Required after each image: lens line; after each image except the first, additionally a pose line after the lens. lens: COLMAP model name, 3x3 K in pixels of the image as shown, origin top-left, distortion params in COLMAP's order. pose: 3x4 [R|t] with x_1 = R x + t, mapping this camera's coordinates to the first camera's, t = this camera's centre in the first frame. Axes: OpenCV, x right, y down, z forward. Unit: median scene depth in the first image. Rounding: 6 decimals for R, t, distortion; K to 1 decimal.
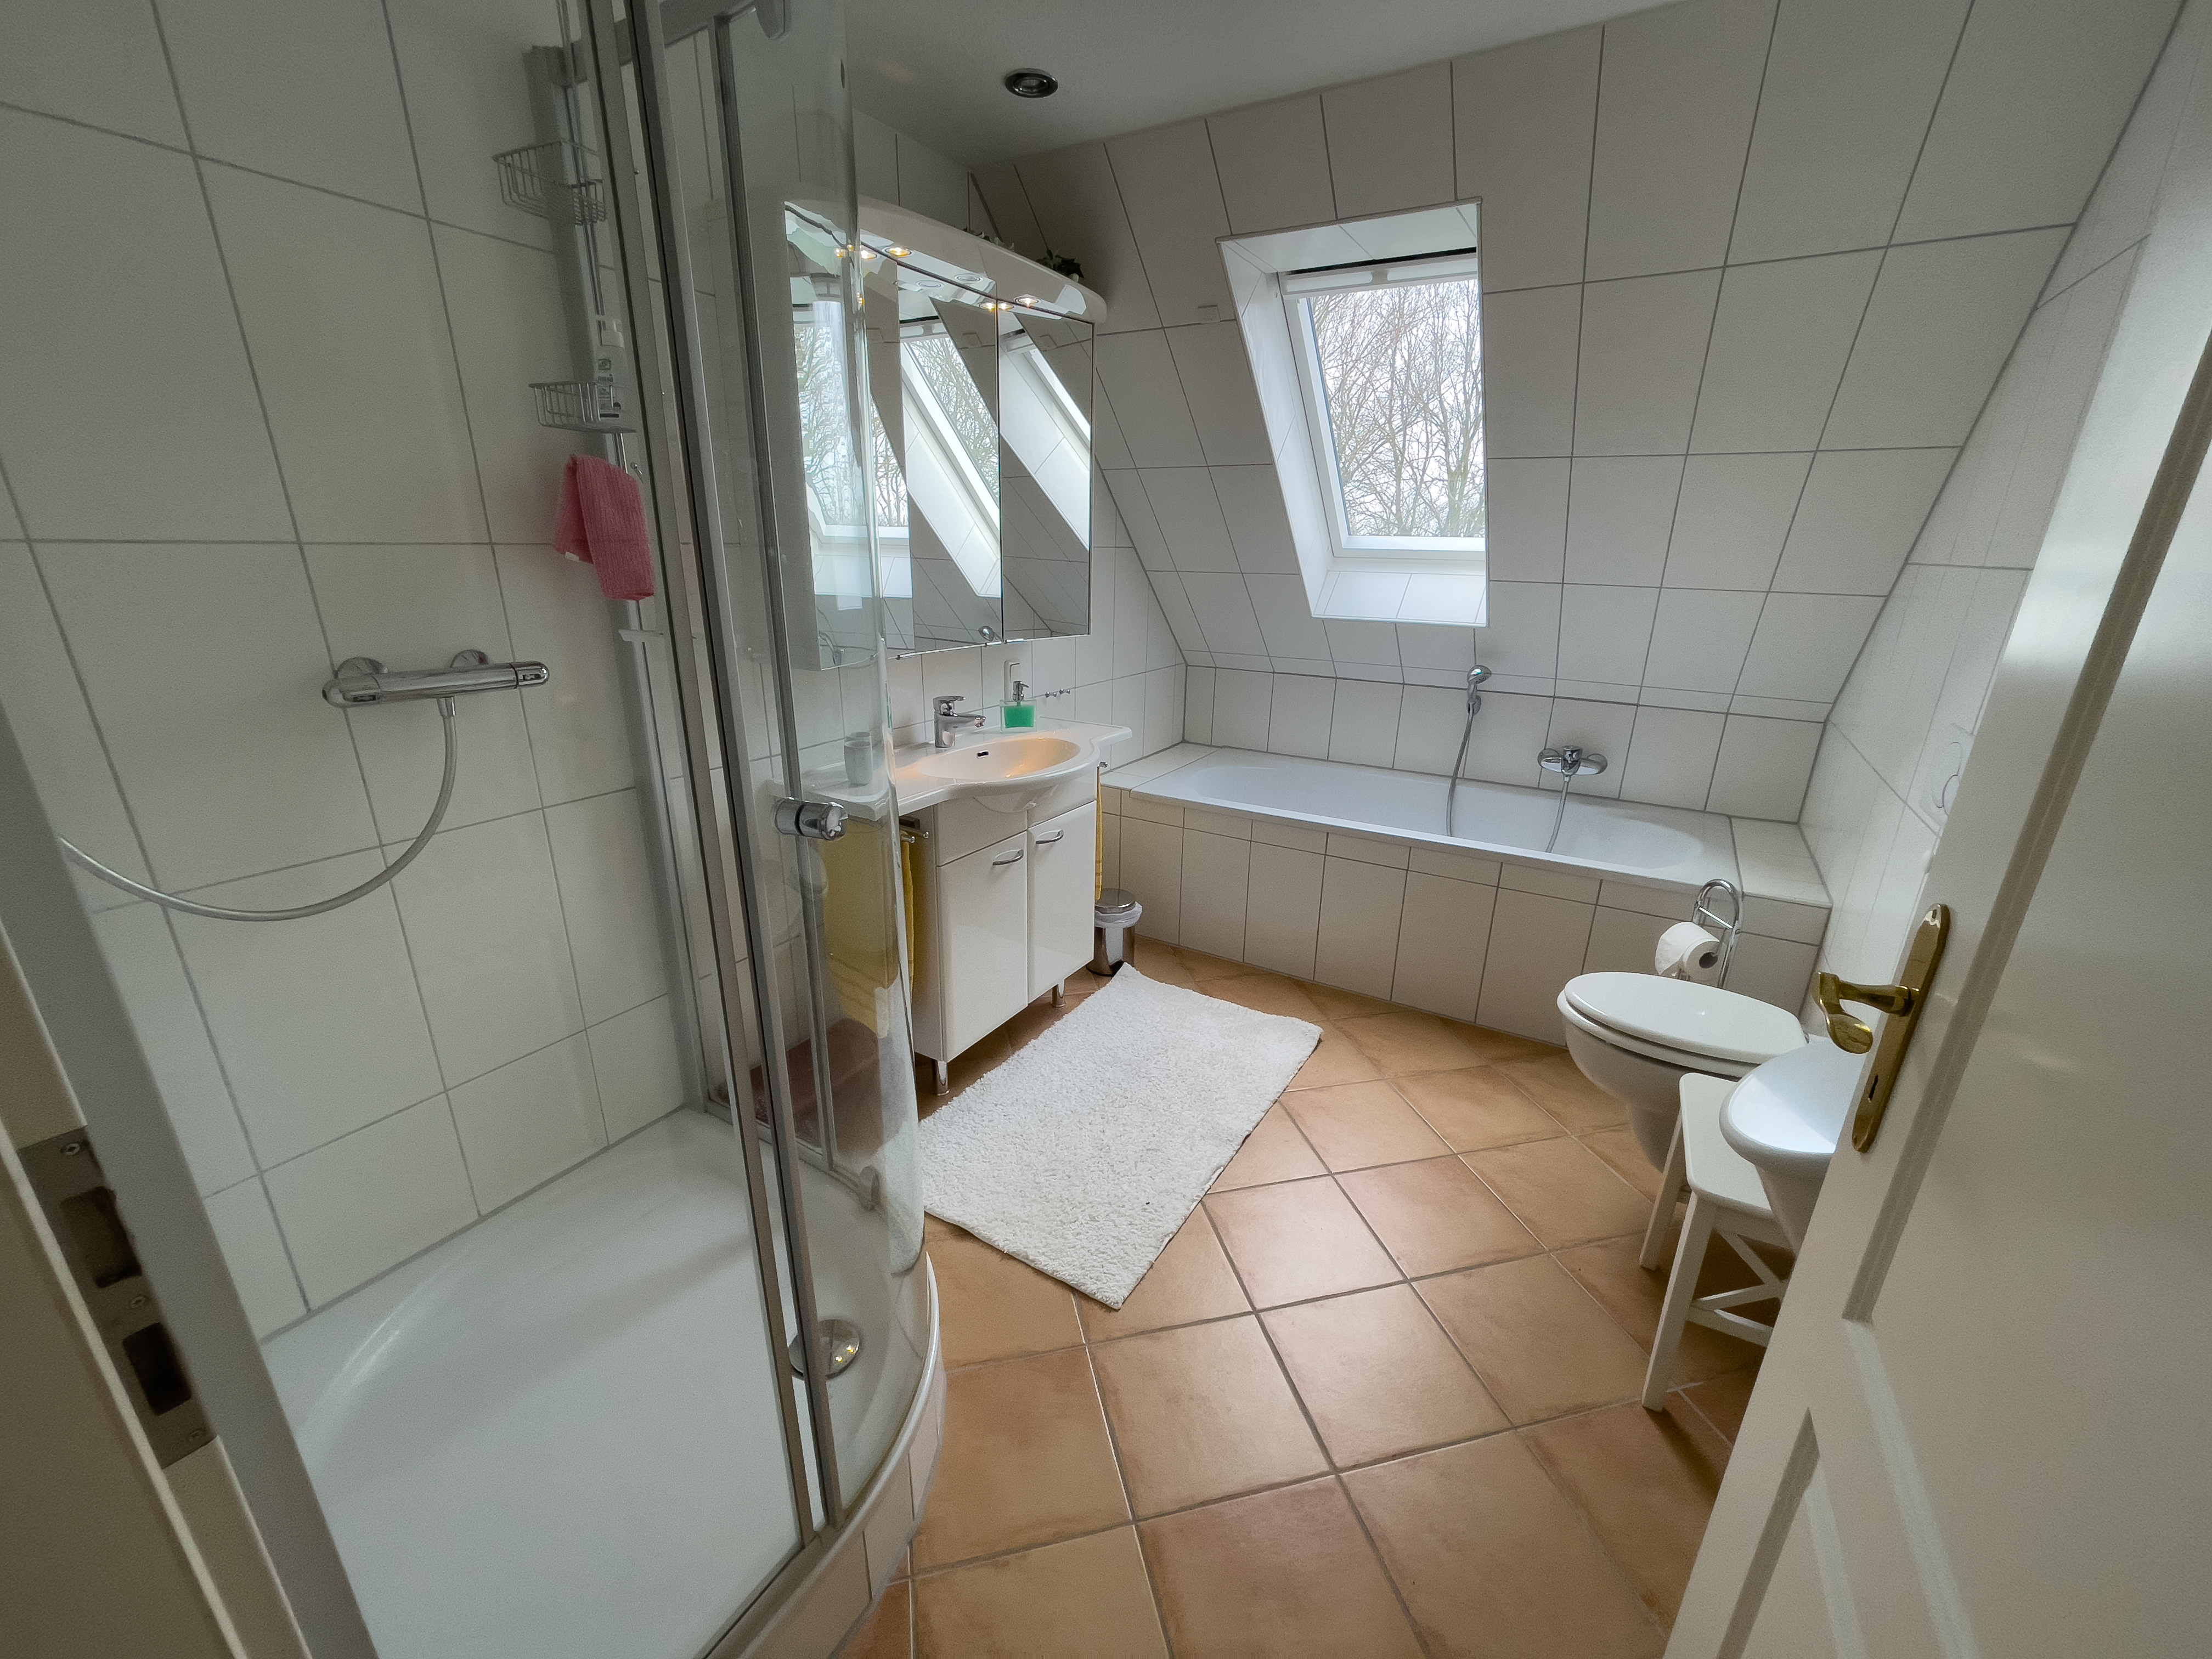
lens RADIAL K [[882.6, 0, 1103.9], [0, 882.6, 846.4], [0, 0, 1]] dist [-0.008833, 0.000175]
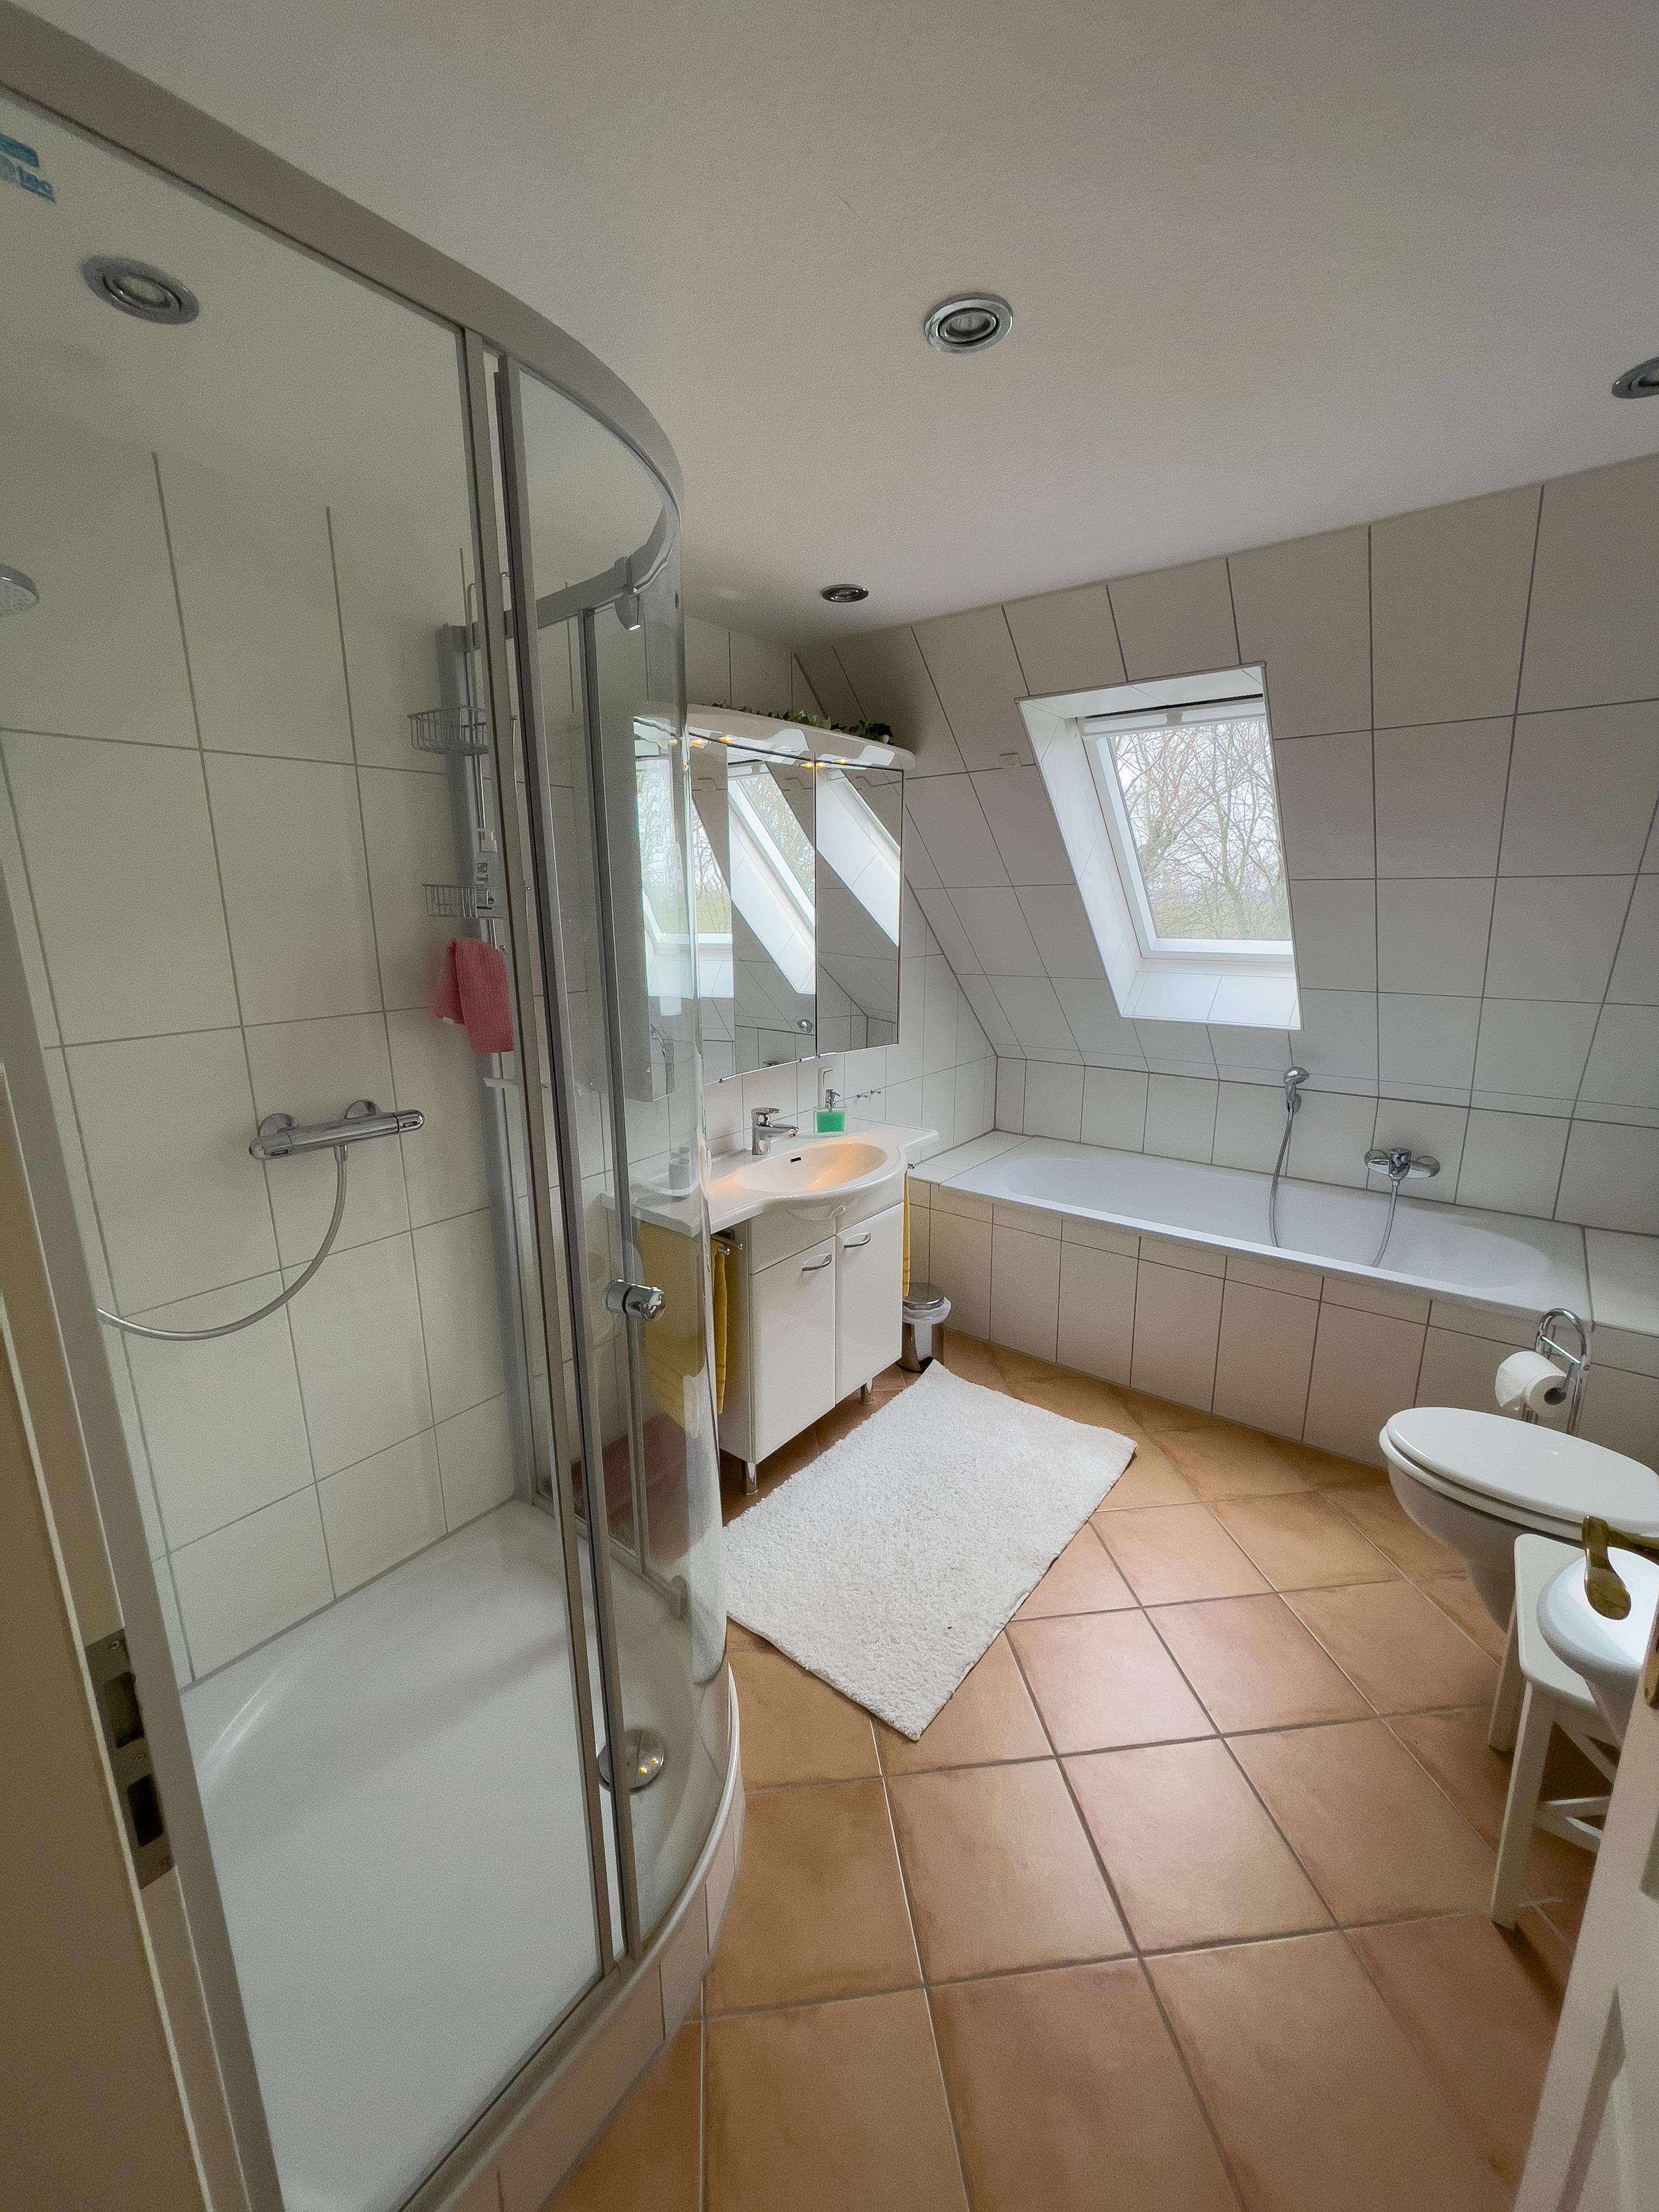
lens RADIAL K [[893.5, 0, 811.9], [0, 893.5, 1103.9], [0, 0, 1]] dist [-0.031267, 0.020075]
pose [[0.991779, 0.003498, -0.127915, 0.021367], [-0.016689, 0.994624, -0.102194, -0.078188], [0.126870, 0.103489, 0.986506, -0.069765]]
